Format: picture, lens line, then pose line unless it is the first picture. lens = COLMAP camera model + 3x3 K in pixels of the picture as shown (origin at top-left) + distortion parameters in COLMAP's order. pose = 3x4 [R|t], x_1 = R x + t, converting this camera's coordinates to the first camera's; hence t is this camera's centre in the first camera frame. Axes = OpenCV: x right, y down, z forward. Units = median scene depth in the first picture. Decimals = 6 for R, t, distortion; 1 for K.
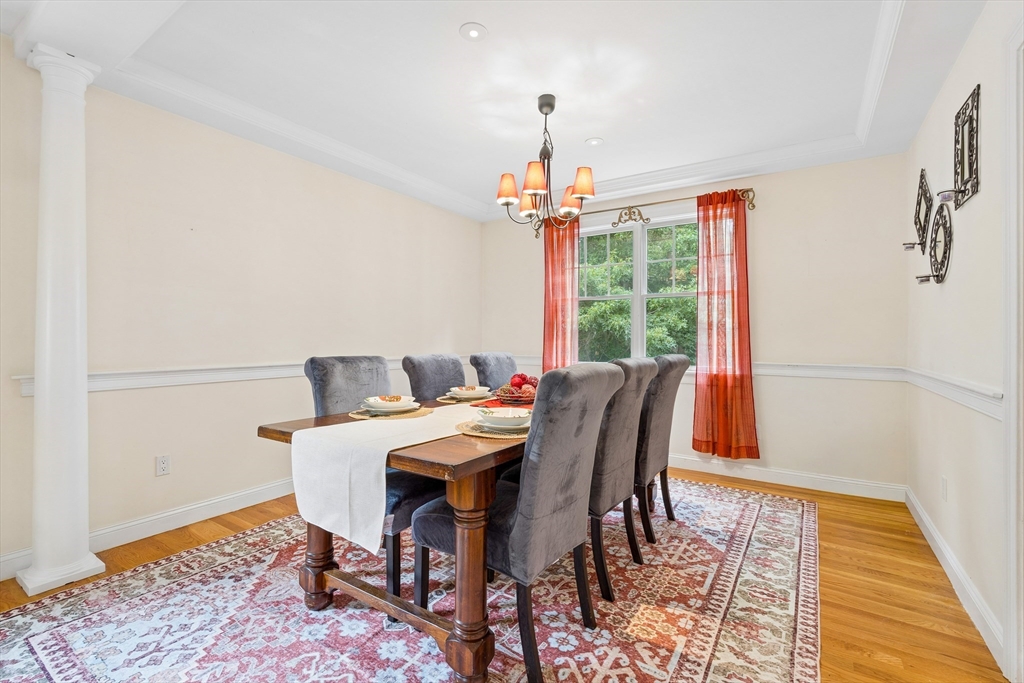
lens RADIAL K [[458.6, 0, 512.0], [0, 458.6, 341.5], [0, 0, 1]] dist [0.000059, -0.000035]
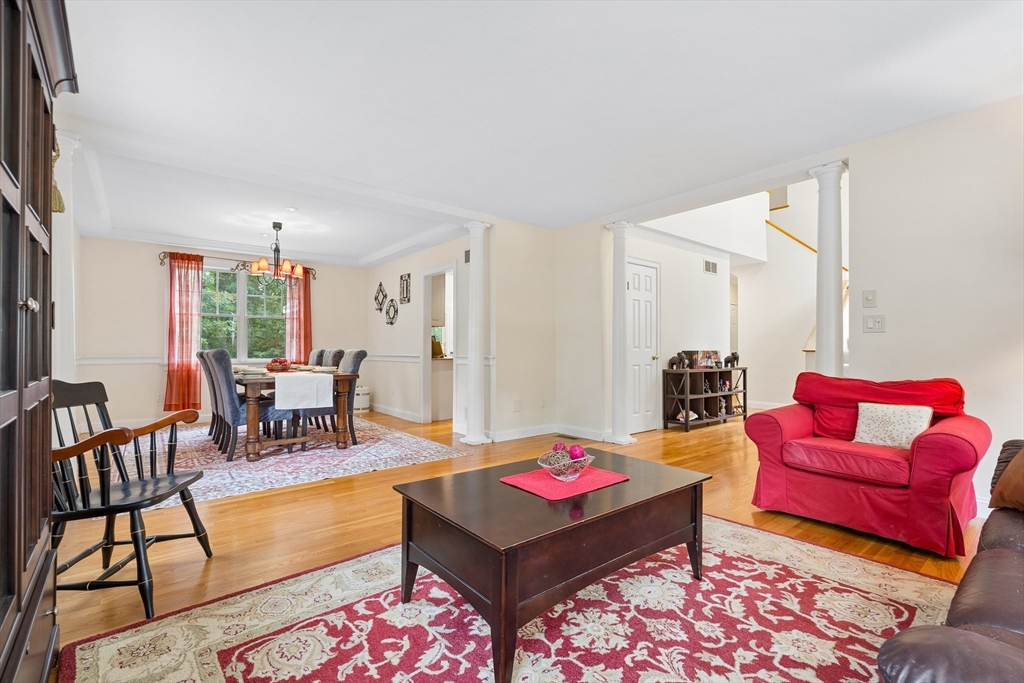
lens RADIAL K [[458.6, 0, 512.0], [0, 458.6, 341.5], [0, 0, 1]] dist [0.000059, -0.000035]
pose [[0.278661, 0.007291, 0.960362, -1.021795], [0.004593, 0.999950, -0.008924, 0.009097], [-0.960379, 0.006898, 0.278613, -0.360413]]
